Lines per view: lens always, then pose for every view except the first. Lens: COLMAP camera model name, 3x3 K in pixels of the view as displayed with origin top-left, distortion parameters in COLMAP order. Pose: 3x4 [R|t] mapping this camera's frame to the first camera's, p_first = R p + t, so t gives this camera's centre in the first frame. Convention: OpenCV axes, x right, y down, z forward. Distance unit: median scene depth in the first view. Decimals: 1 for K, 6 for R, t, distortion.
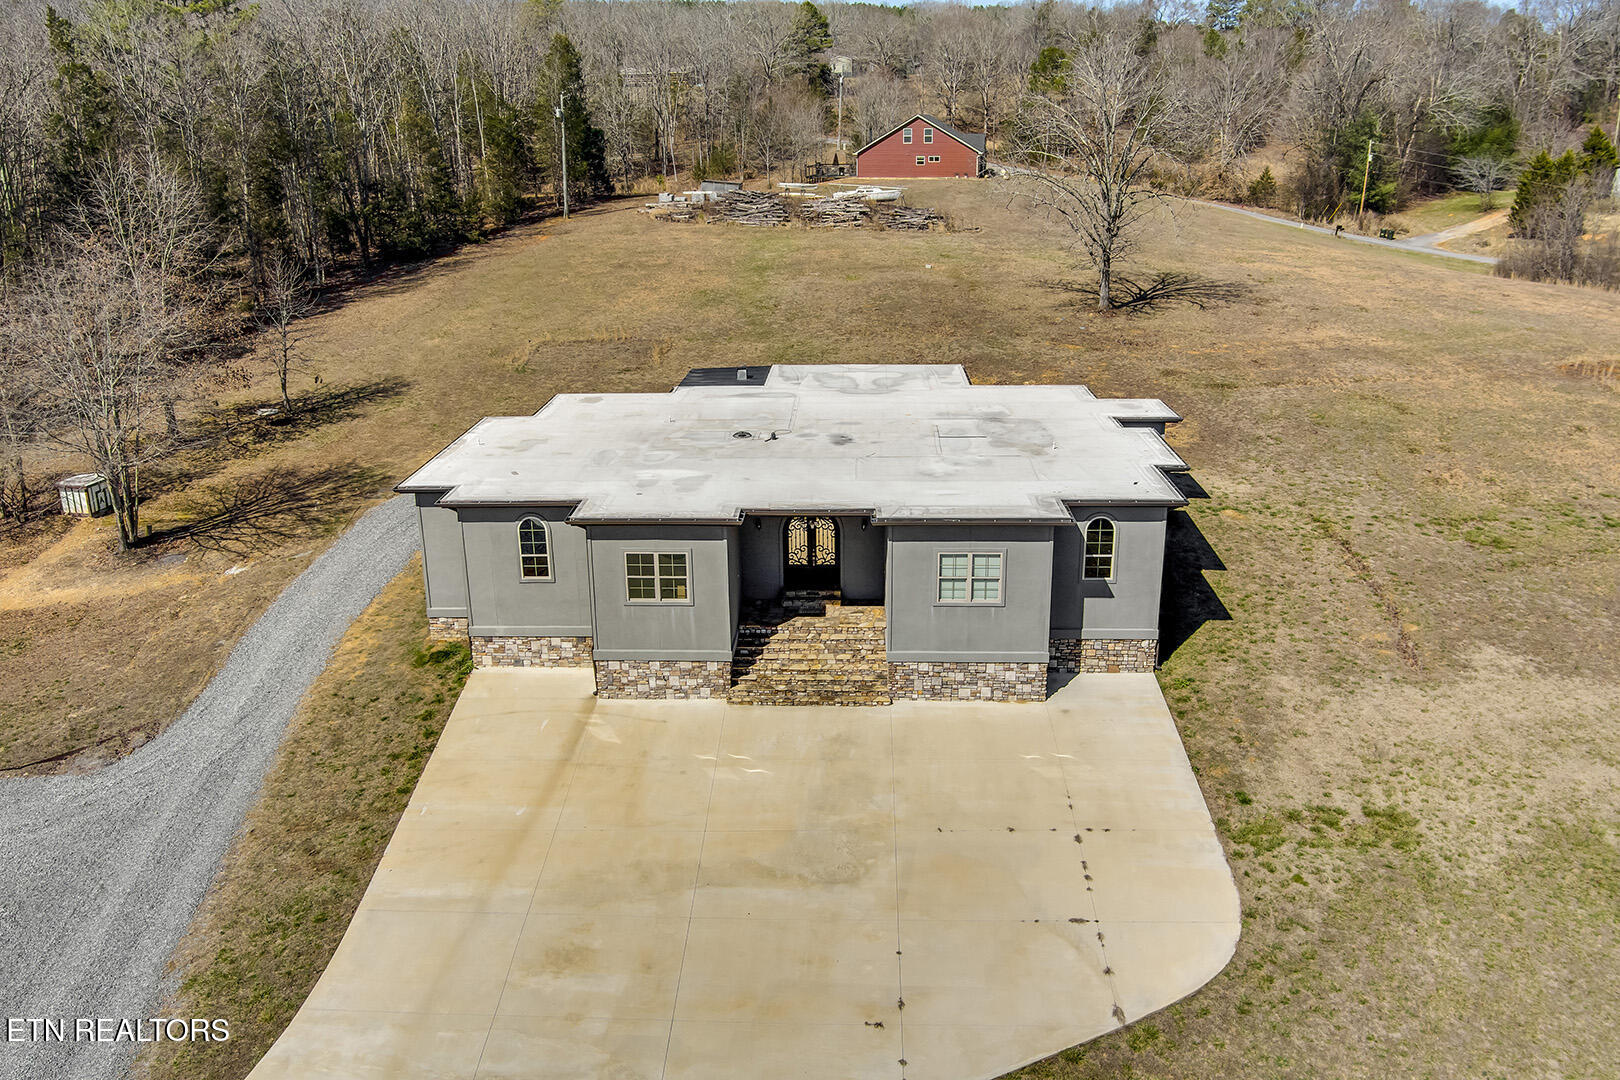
lens RADIAL K [[1299.8, 0, 810.0], [0, 1299.8, 540.0], [0, 0, 1]] dist [-0.063830, 0.003510]
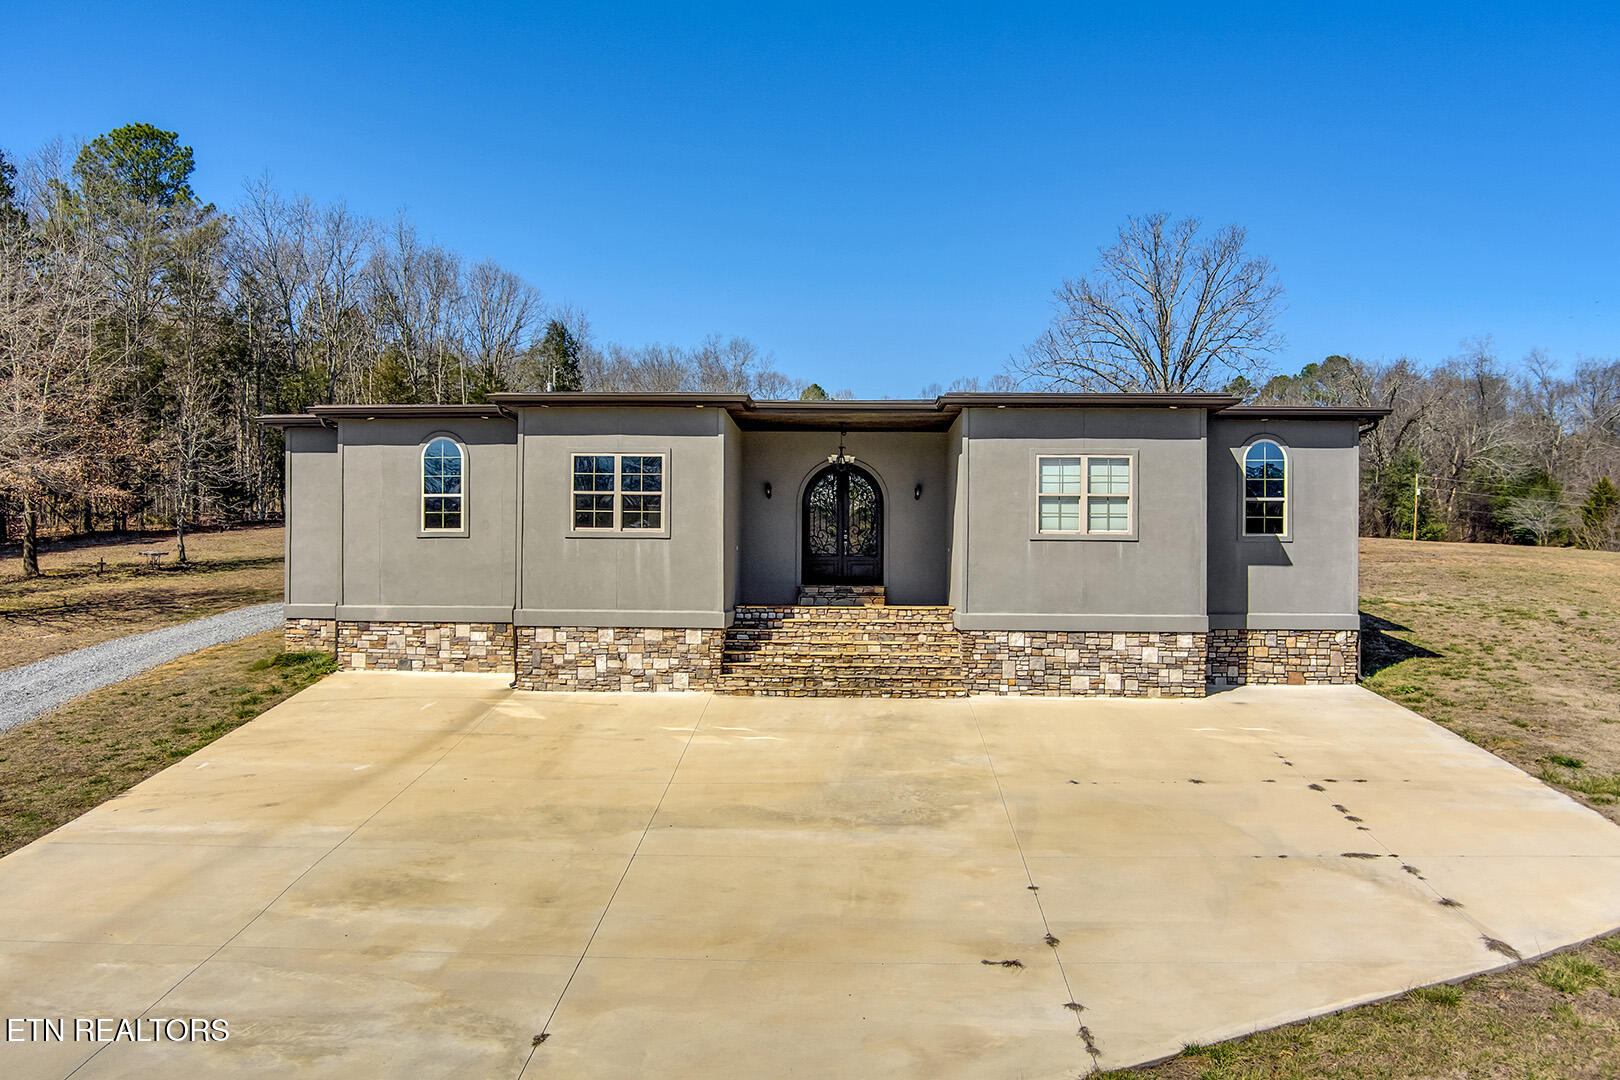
lens RADIAL K [[1387.2, 0, 810.0], [0, 1387.2, 540.0], [0, 0, 1]] dist [-0.066998, 0.002015]
pose [[0.999807, 0.019586, -0.001665, -0.016604], [-0.019143, 0.950935, -0.308798, 0.269332], [-0.004465, 0.308770, 0.951126, 0.323834]]
